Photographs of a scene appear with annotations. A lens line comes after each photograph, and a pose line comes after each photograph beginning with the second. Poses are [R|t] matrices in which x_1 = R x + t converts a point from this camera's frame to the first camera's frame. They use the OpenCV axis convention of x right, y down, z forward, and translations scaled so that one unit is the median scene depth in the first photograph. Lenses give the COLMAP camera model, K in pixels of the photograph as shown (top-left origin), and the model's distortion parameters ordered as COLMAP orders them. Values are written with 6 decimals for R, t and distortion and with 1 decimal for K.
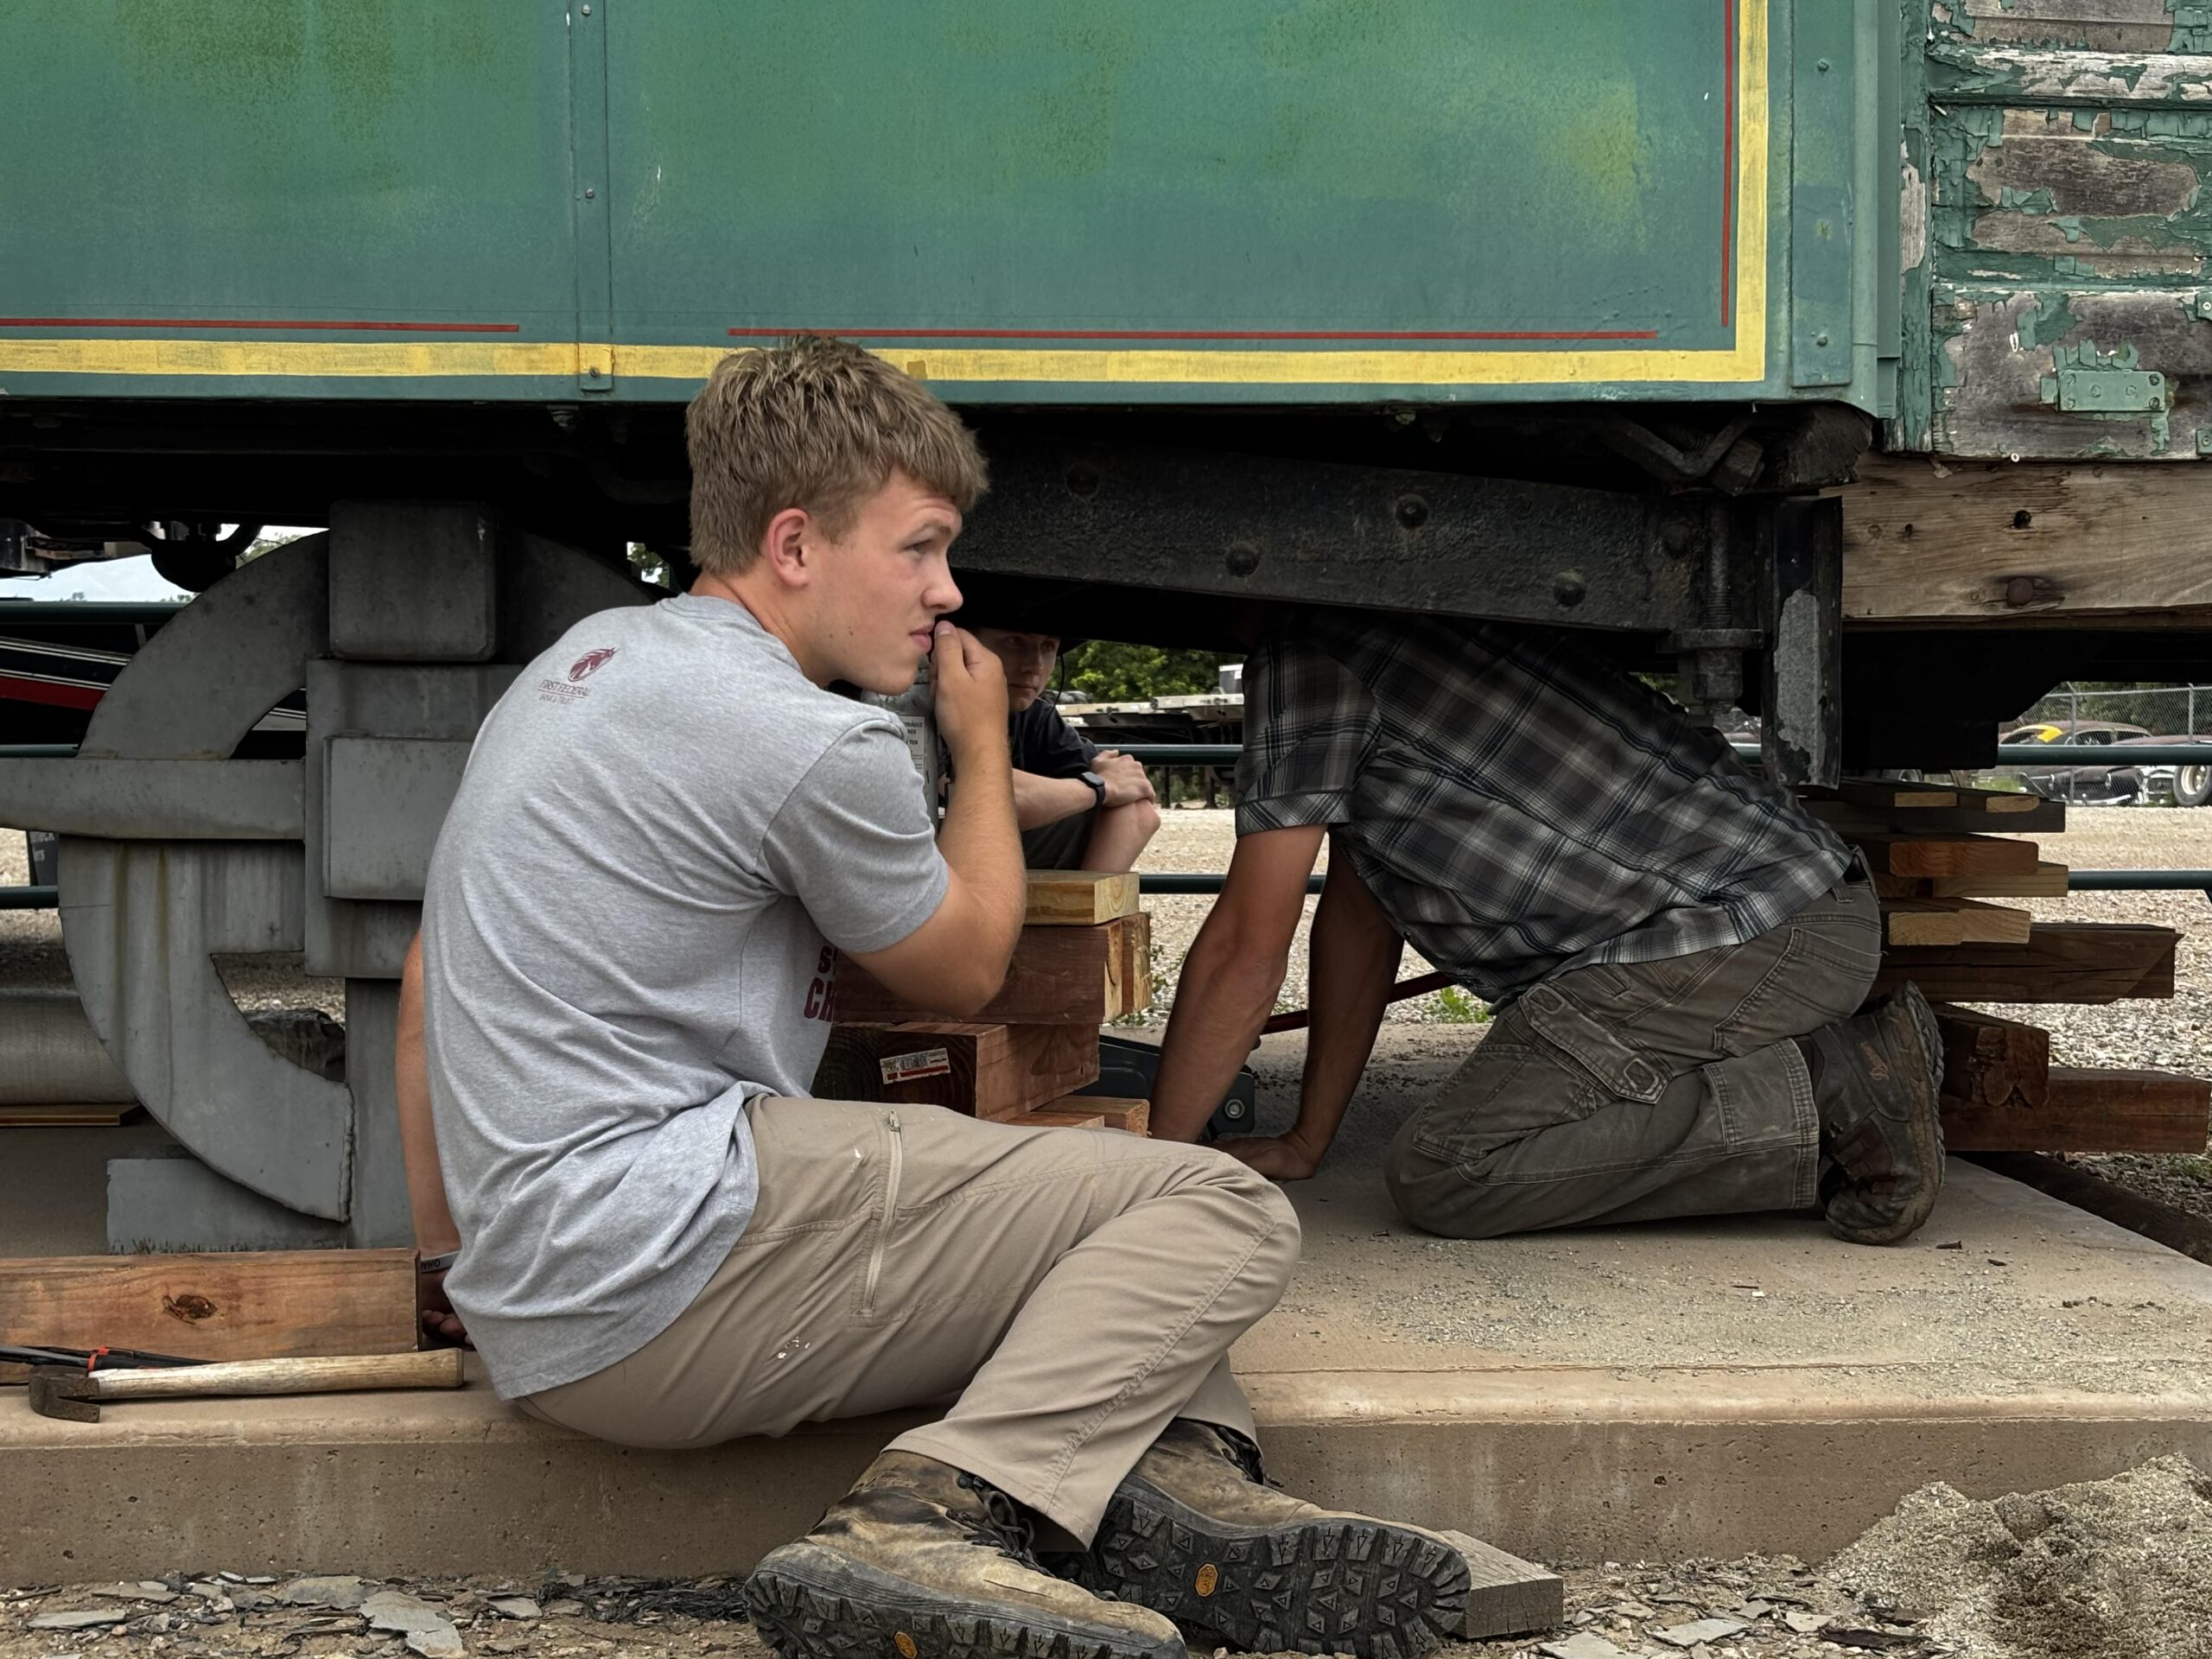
lens RADIAL K [[3511.5, 0, 926.4], [0, 3511.5, 831.4], [0, 0, 1]] dist [0.181629, -0.842198]
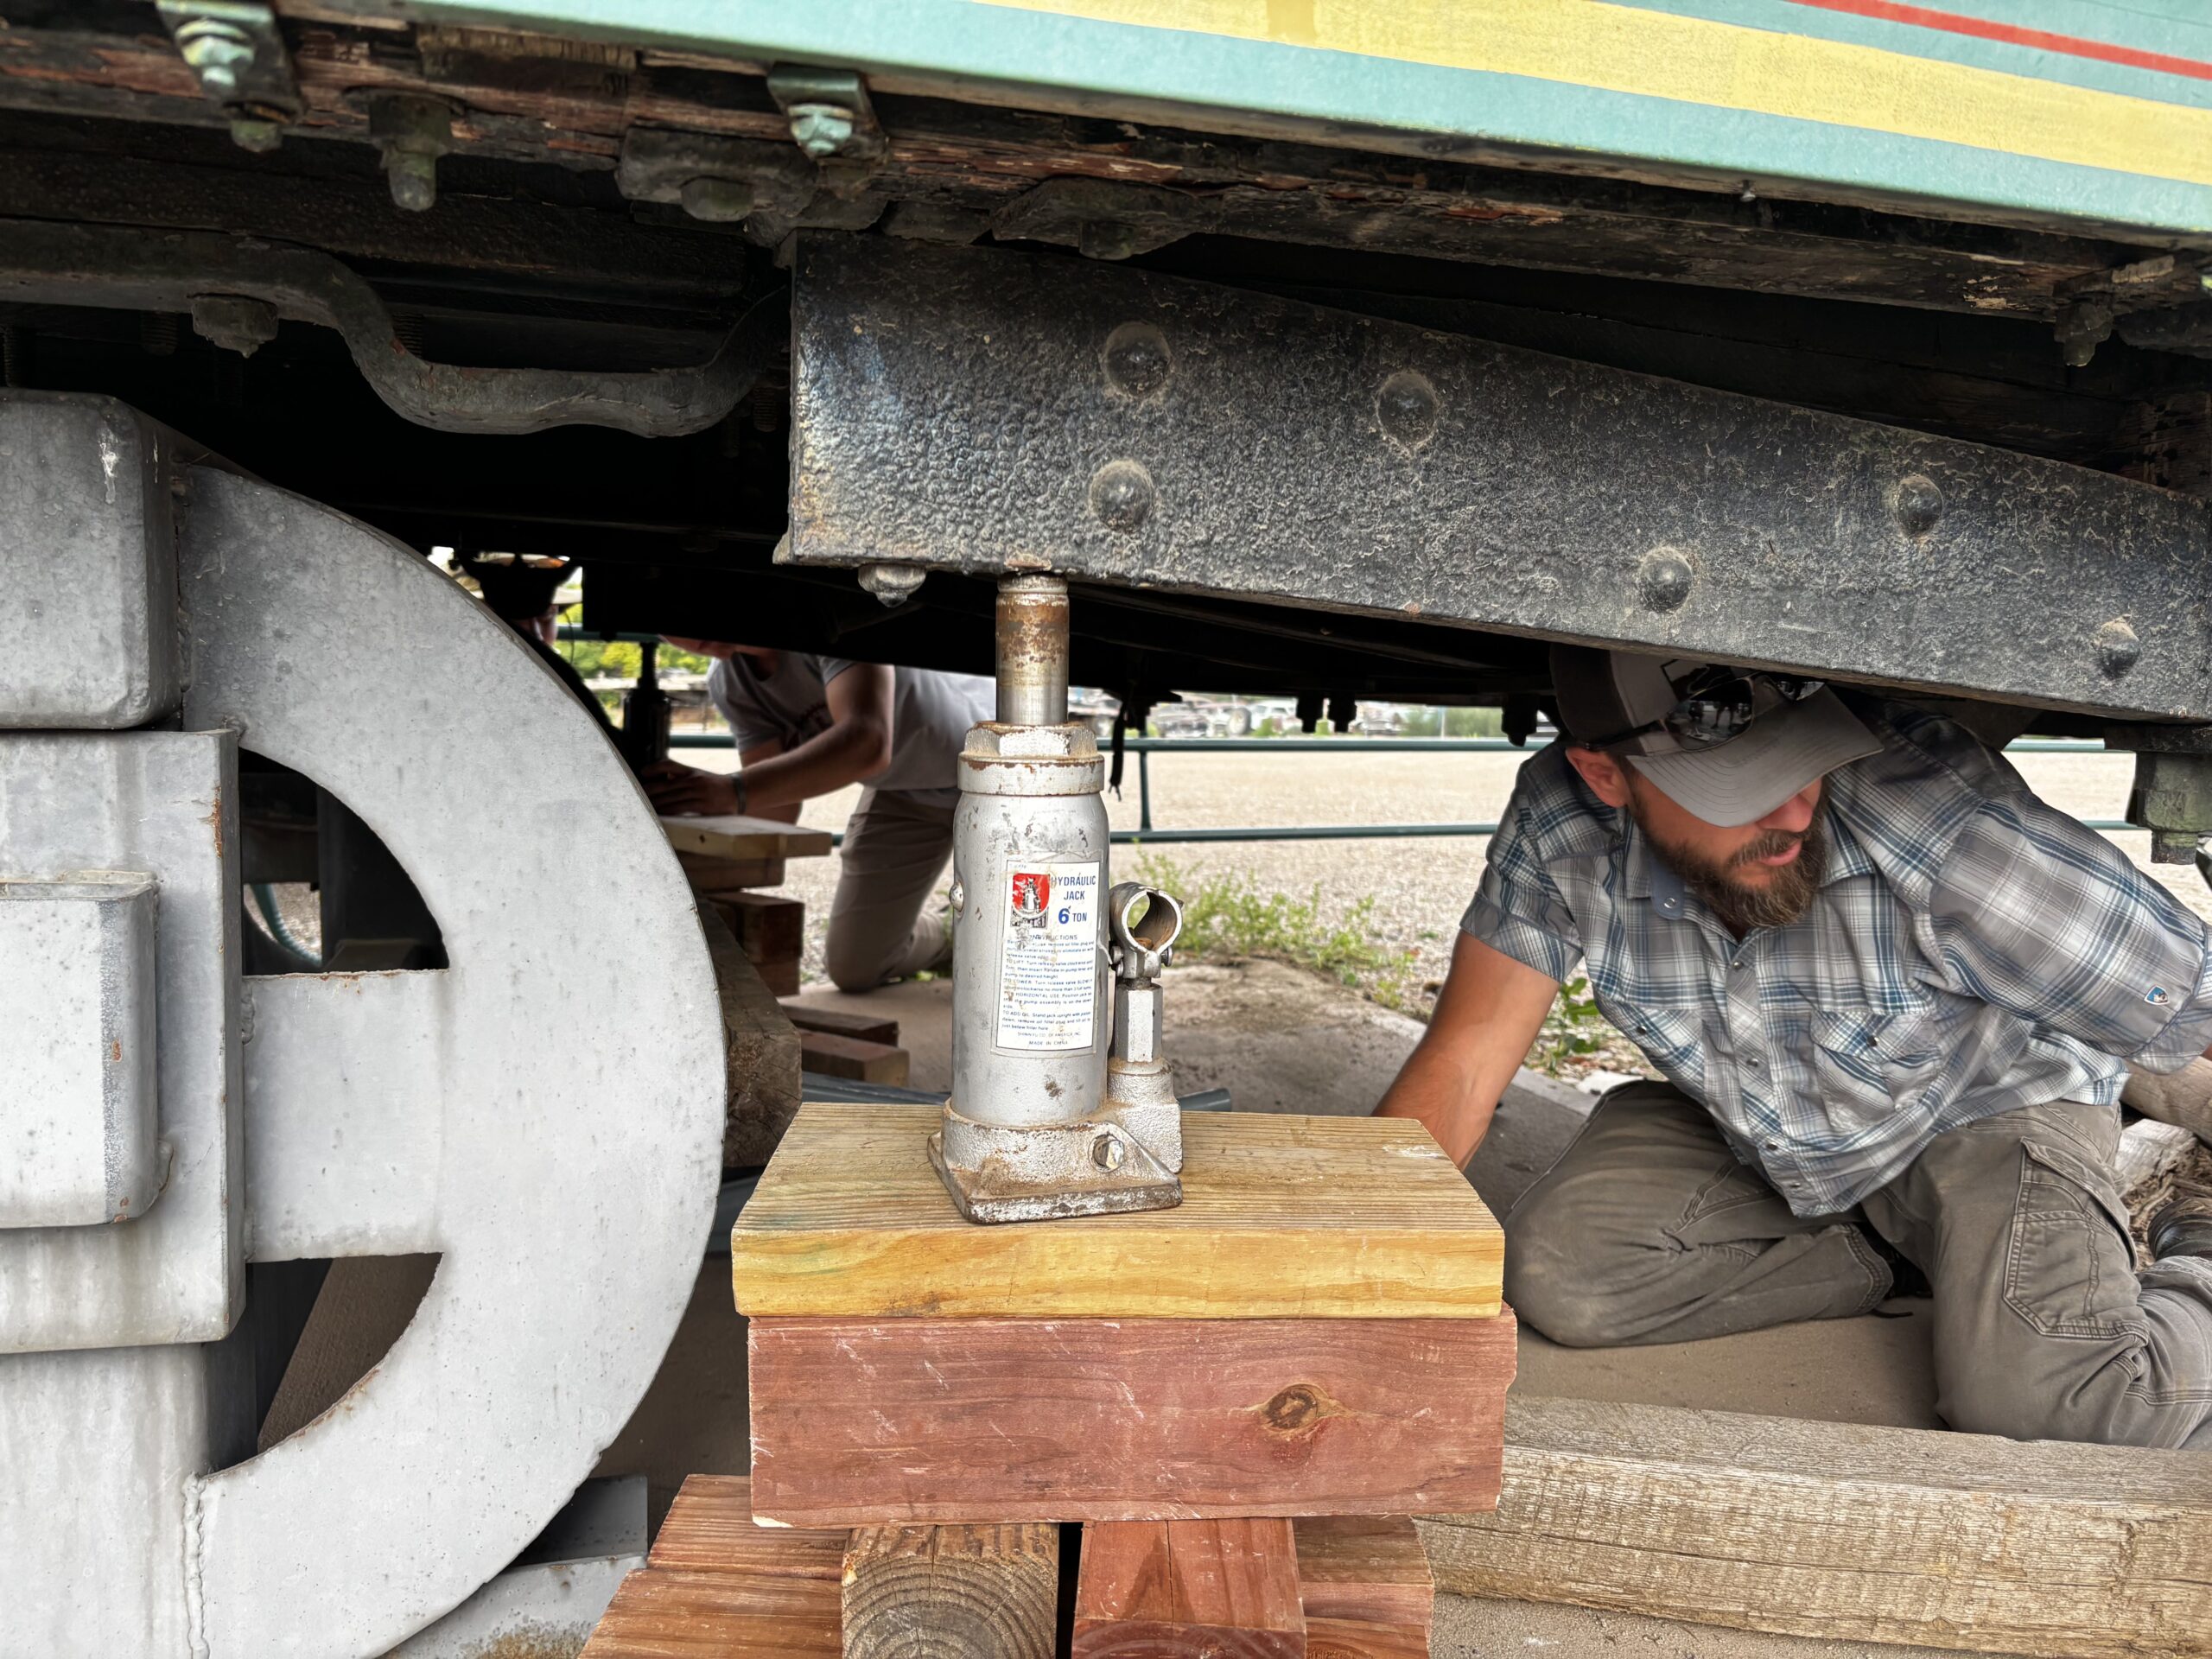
lens RADIAL K [[1808.8, 0, 1116.9], [0, 1808.8, 864.4], [0, 0, 1]] dist [-0.005354, -0.007752]
pose [[0.957667, -0.010875, 0.287674, -0.069236], [-0.019637, 0.994491, 0.102967, -0.061098], [-0.287209, -0.104257, 0.952177, 0.758019]]
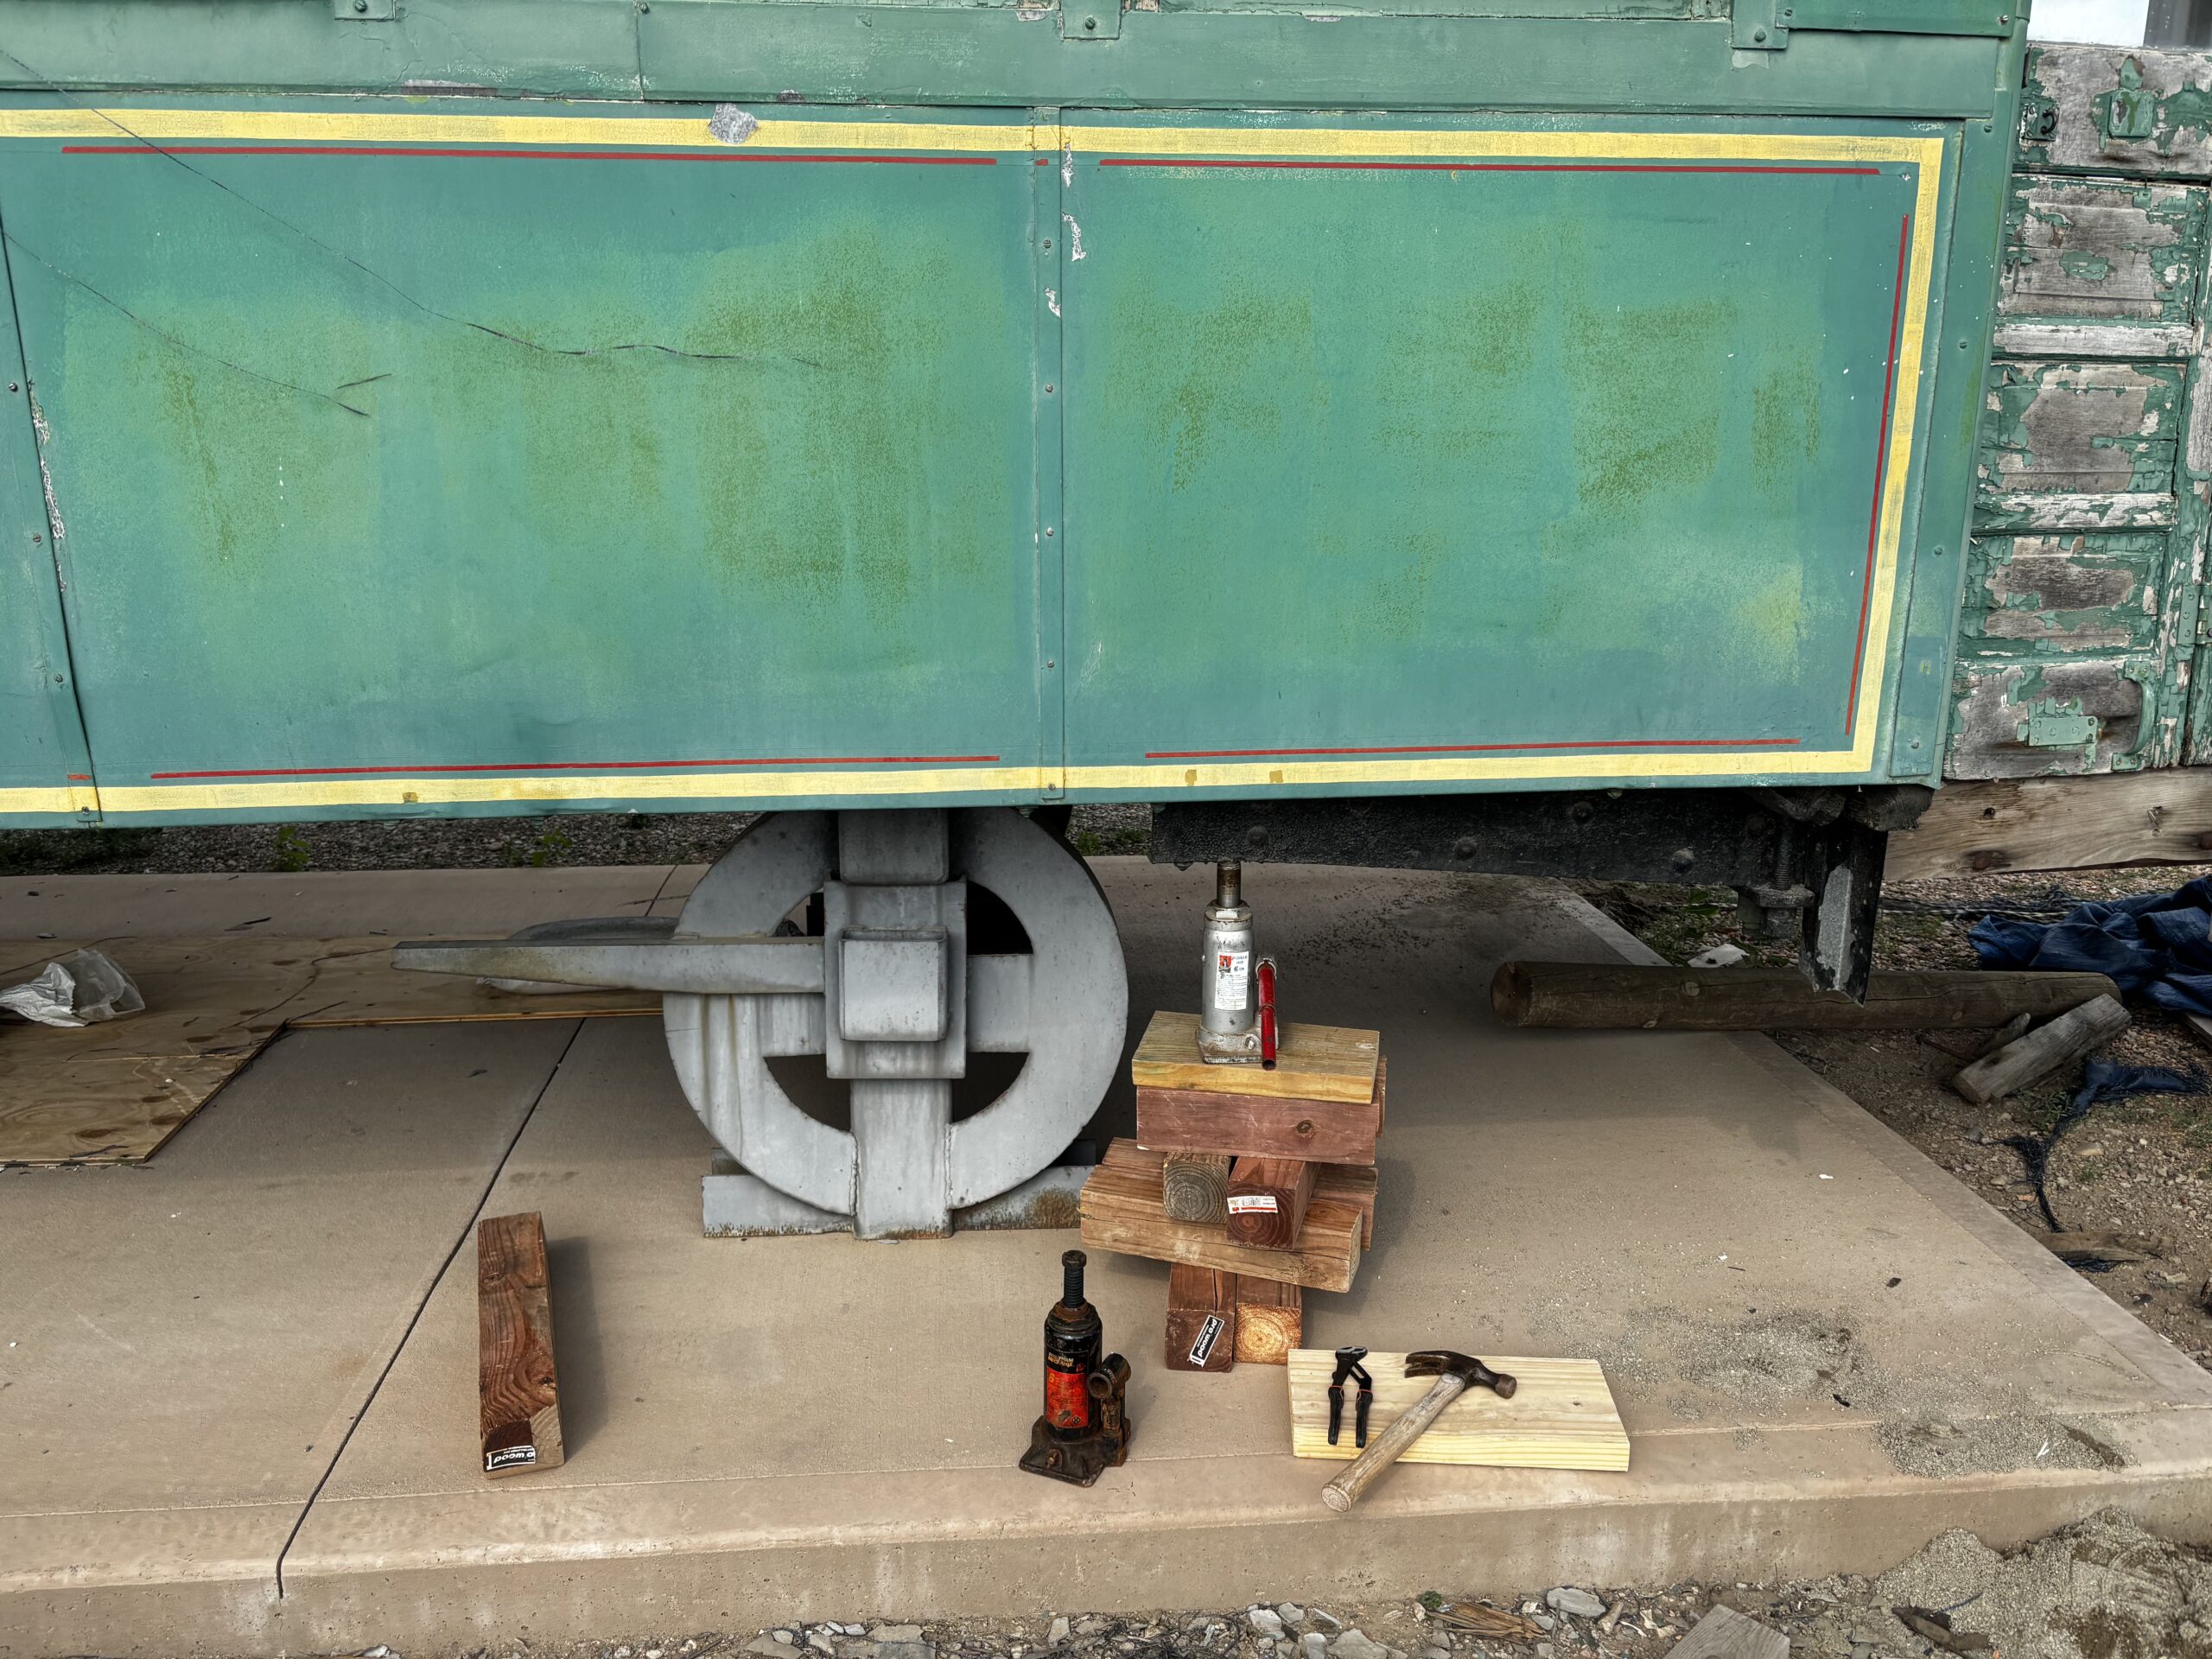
lens RADIAL K [[1671.9, 0, 1009.9], [0, 1671.9, 832.5], [0, 0, 1]] dist [0.062823, -0.113052]
pose [[0.999863, -0.008480, 0.014195, -0.111136], [0.005312, 0.977704, 0.209922, -0.231960], [-0.015659, -0.209818, 0.977615, 0.318220]]
